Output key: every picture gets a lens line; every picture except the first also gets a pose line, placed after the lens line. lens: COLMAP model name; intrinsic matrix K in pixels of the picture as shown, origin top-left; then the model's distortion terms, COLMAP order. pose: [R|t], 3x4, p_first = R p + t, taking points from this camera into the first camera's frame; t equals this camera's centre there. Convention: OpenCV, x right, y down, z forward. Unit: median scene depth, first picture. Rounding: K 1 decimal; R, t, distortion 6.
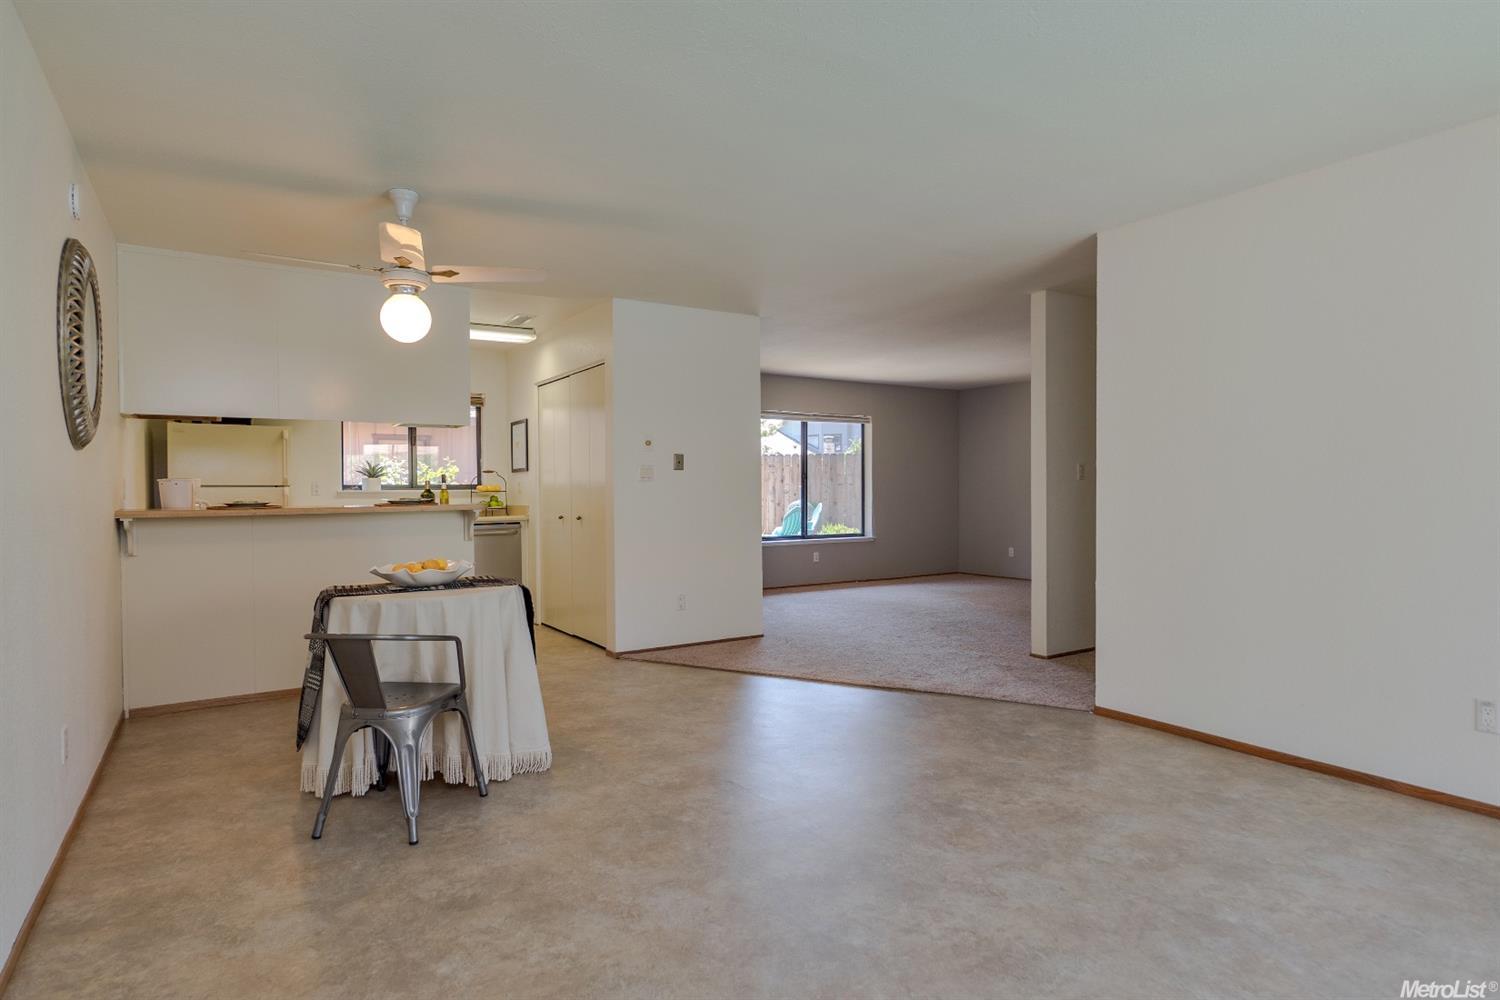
lens RADIAL K [[828.2, 0, 750.0], [0, 828.2, 500.0], [0, 0, 1]] dist [-0.002346, -0.001001]
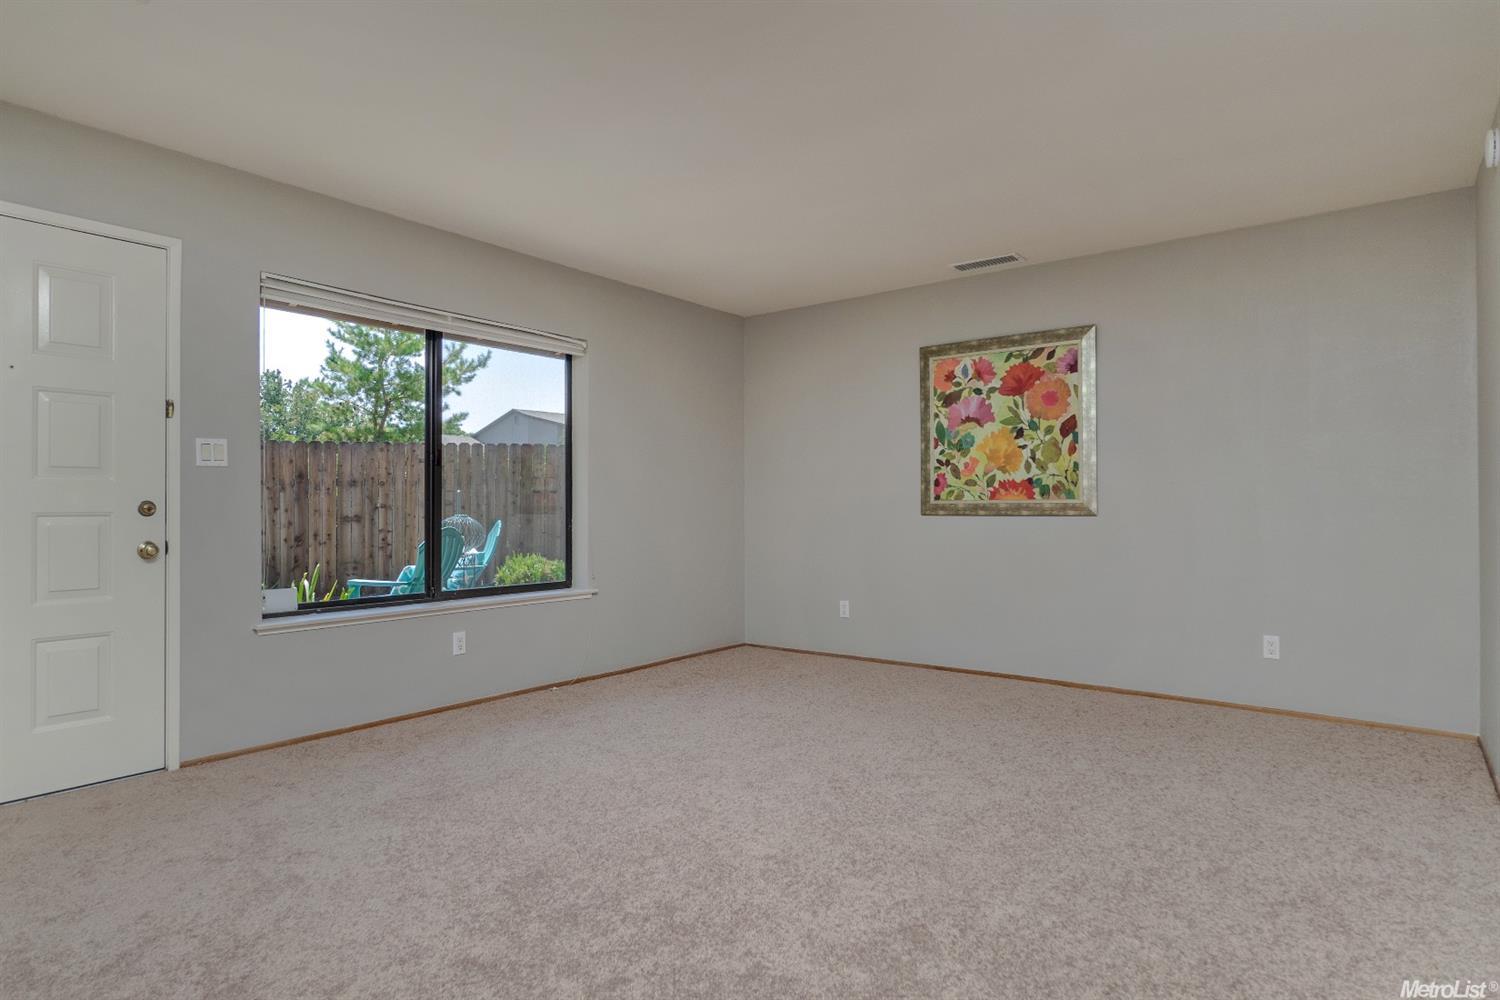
lens RADIAL K [[828.2, 0, 750.0], [0, 828.2, 500.0], [0, 0, 1]] dist [-0.002346, -0.001001]
pose [[0.942898, -0.000069, 0.333082, 0.077270], [0.006751, 0.999799, -0.018902, 0.001479], [-0.333013, 0.020071, 0.942709, 0.514014]]
